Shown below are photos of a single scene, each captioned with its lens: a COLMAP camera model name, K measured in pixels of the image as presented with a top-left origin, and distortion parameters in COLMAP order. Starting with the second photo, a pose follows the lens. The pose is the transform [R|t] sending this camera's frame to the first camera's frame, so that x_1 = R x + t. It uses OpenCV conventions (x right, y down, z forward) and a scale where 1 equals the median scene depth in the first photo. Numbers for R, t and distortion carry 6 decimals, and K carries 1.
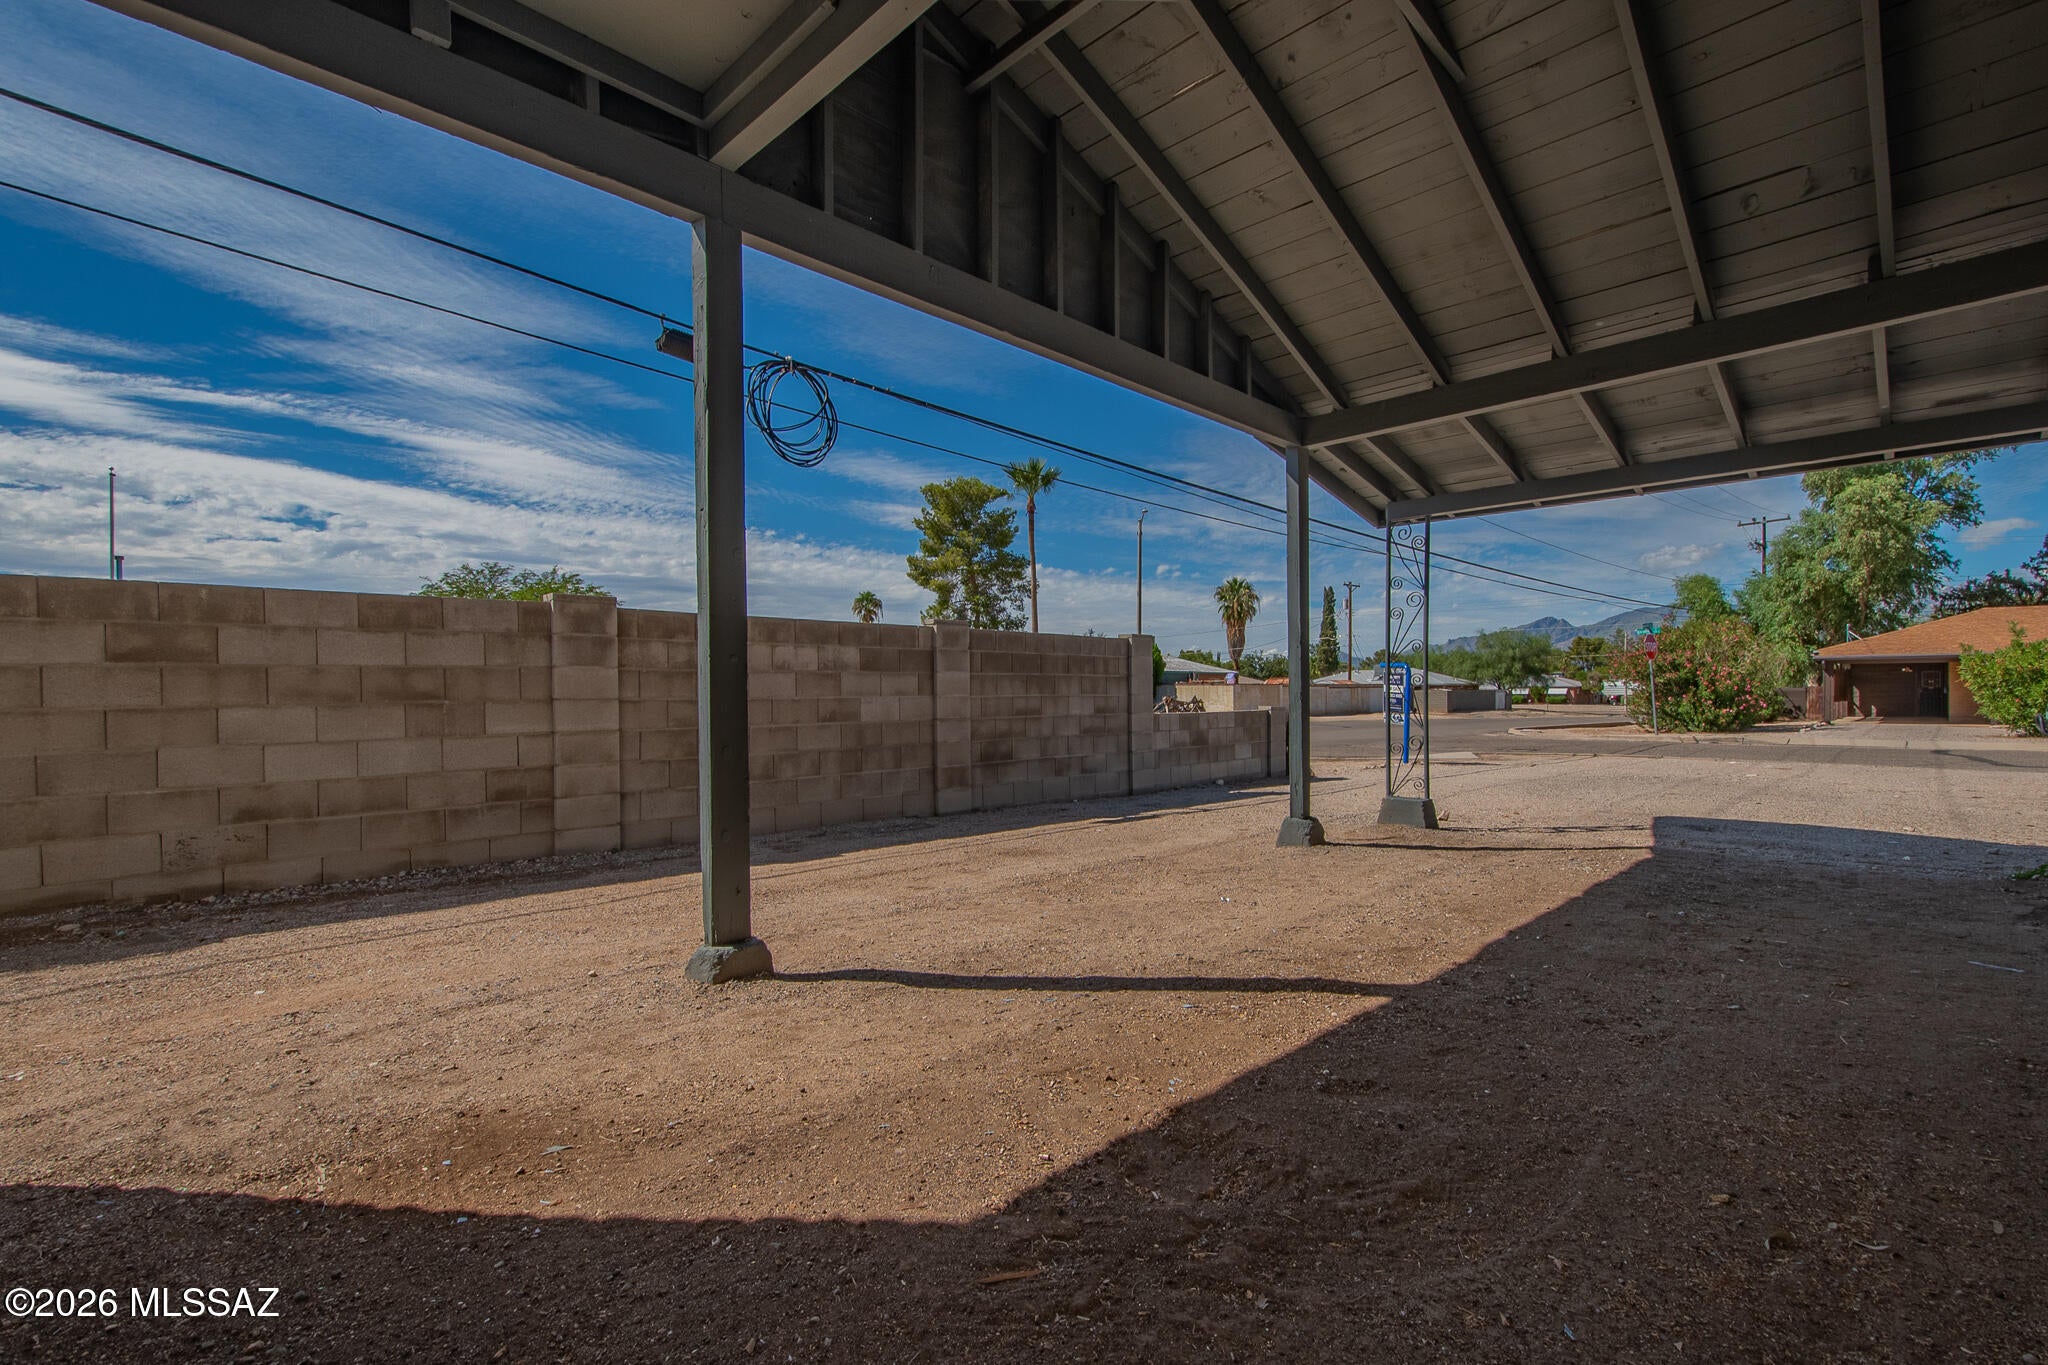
lens RADIAL K [[891.5, 0, 1035.1], [0, 891.5, 688.5], [0, 0, 1]] dist [0.014605, 0.000079]
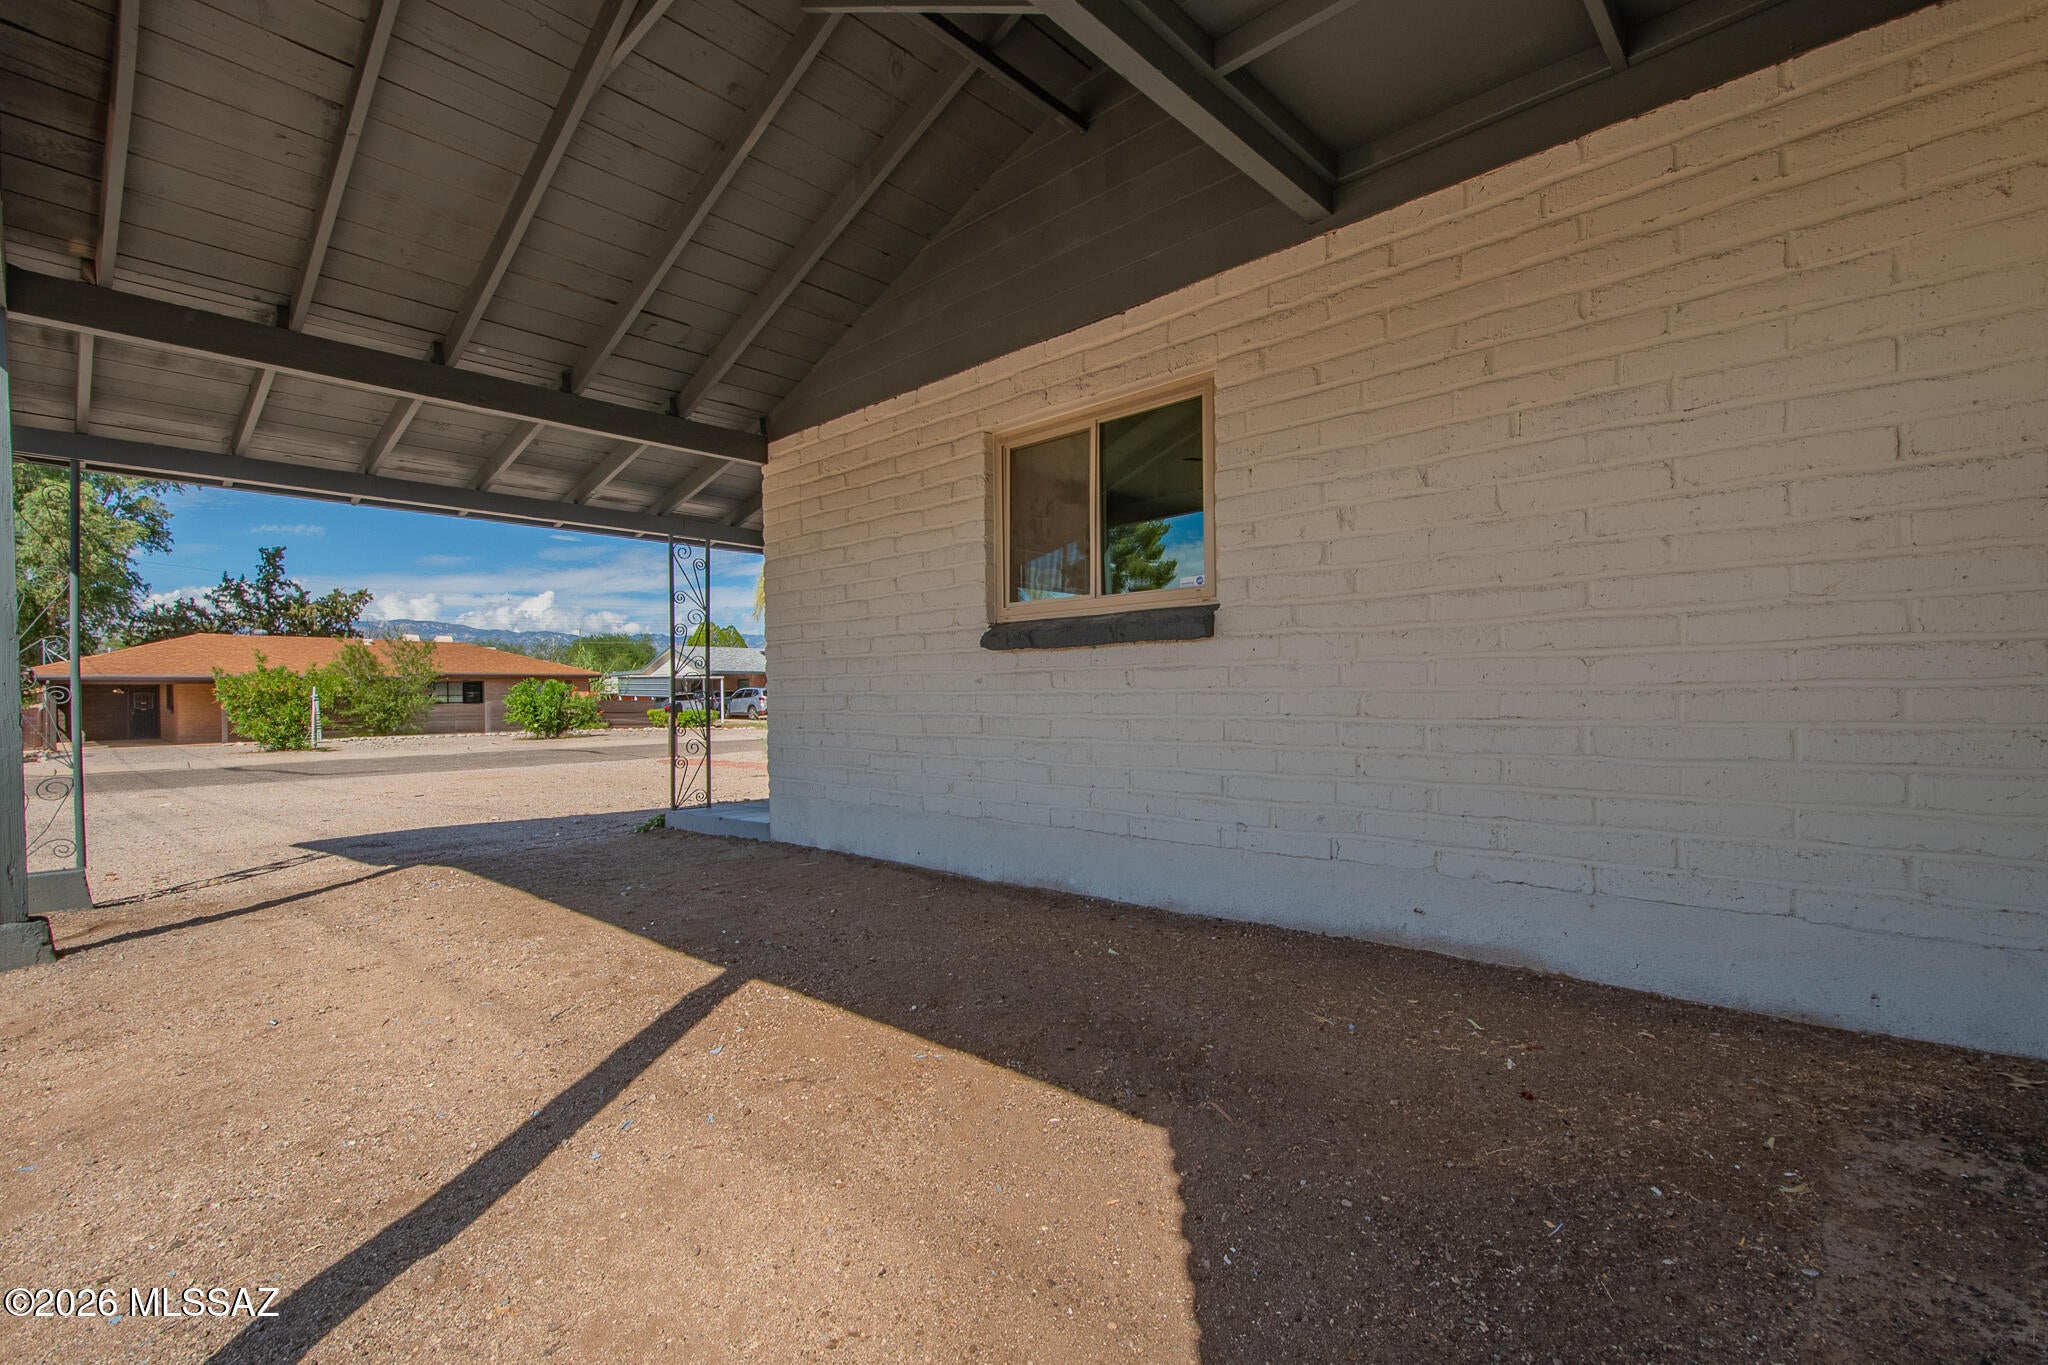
lens RADIAL K [[922.2, 0, 1031.7], [0, 922.2, 687.5], [0, 0, 1]] dist [0.004364, 0.000671]
pose [[-0.038942, 0.015105, 0.999127, -0.099400], [0.010654, 0.999835, -0.014700, 0.000708], [-0.999185, 0.010073, -0.039096, 0.091279]]
